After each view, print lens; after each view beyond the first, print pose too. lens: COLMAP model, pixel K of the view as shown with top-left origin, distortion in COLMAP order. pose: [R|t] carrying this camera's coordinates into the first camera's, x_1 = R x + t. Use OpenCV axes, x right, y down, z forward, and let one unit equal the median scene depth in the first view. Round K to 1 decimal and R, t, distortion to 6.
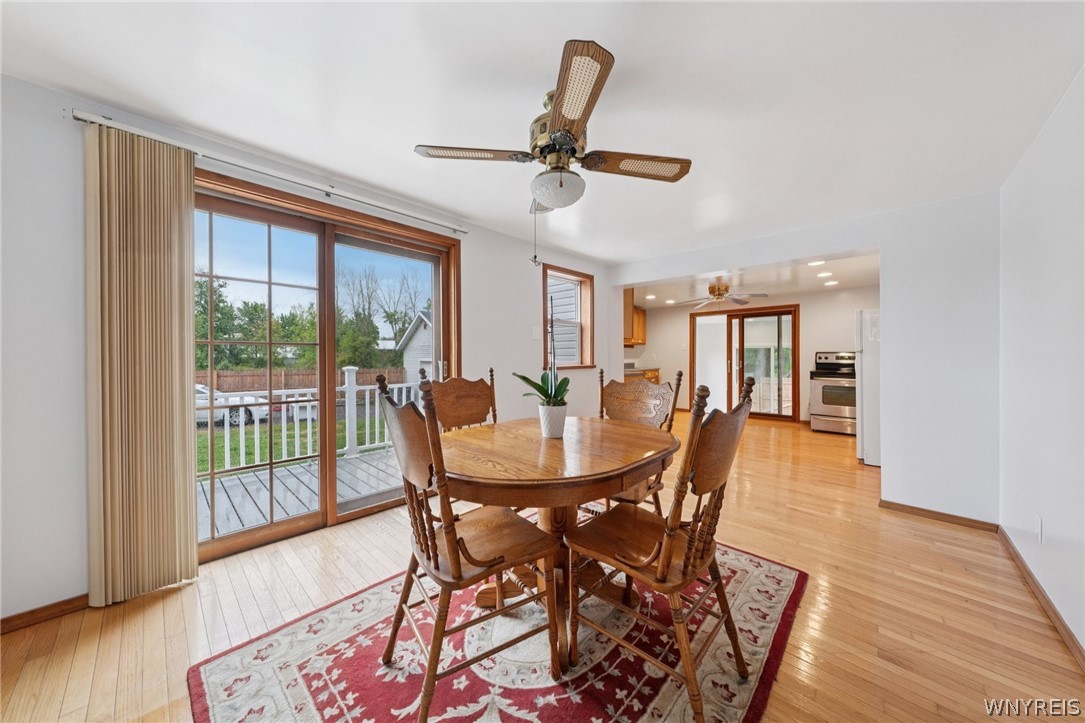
lens RADIAL K [[367.0, 0, 536.9], [0, 367.0, 362.8], [0, 0, 1]] dist [0.001056, 0.000029]
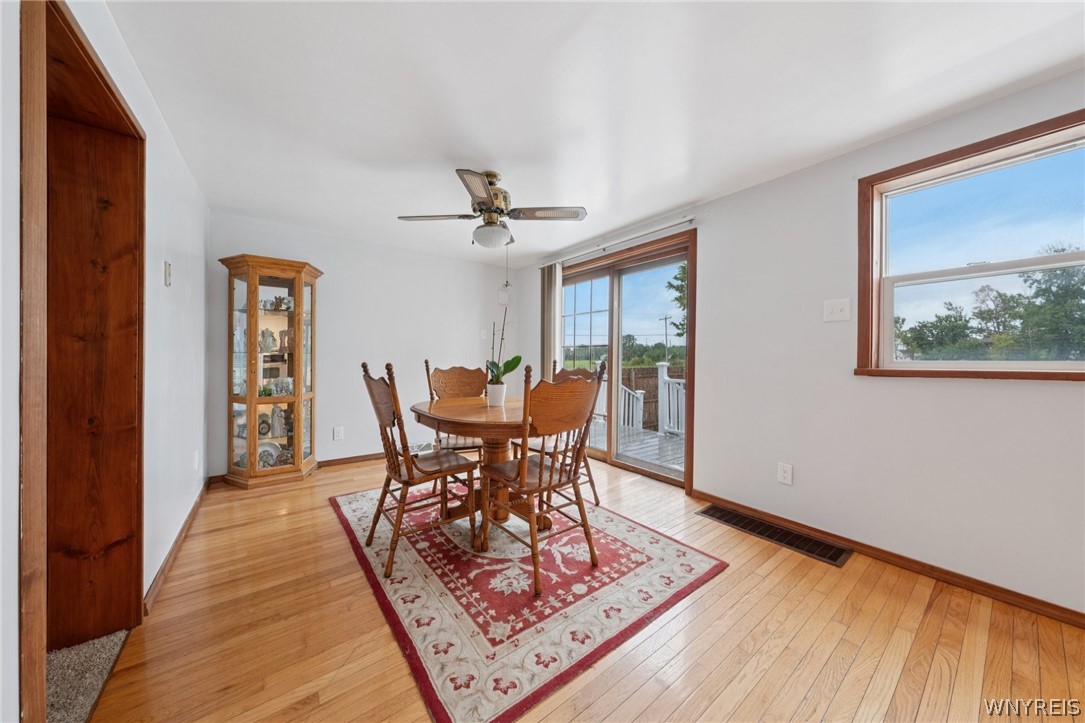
lens RADIAL K [[367.0, 0, 538.6], [0, 367.0, 357.2], [0, 0, 1]] dist [0.001056, 0.000029]
pose [[-0.170196, -0.001181, -0.985409, 1.356012], [-0.016912, 0.999855, 0.001722, 0.005820], [0.985265, 0.016959, -0.170192, 1.318392]]
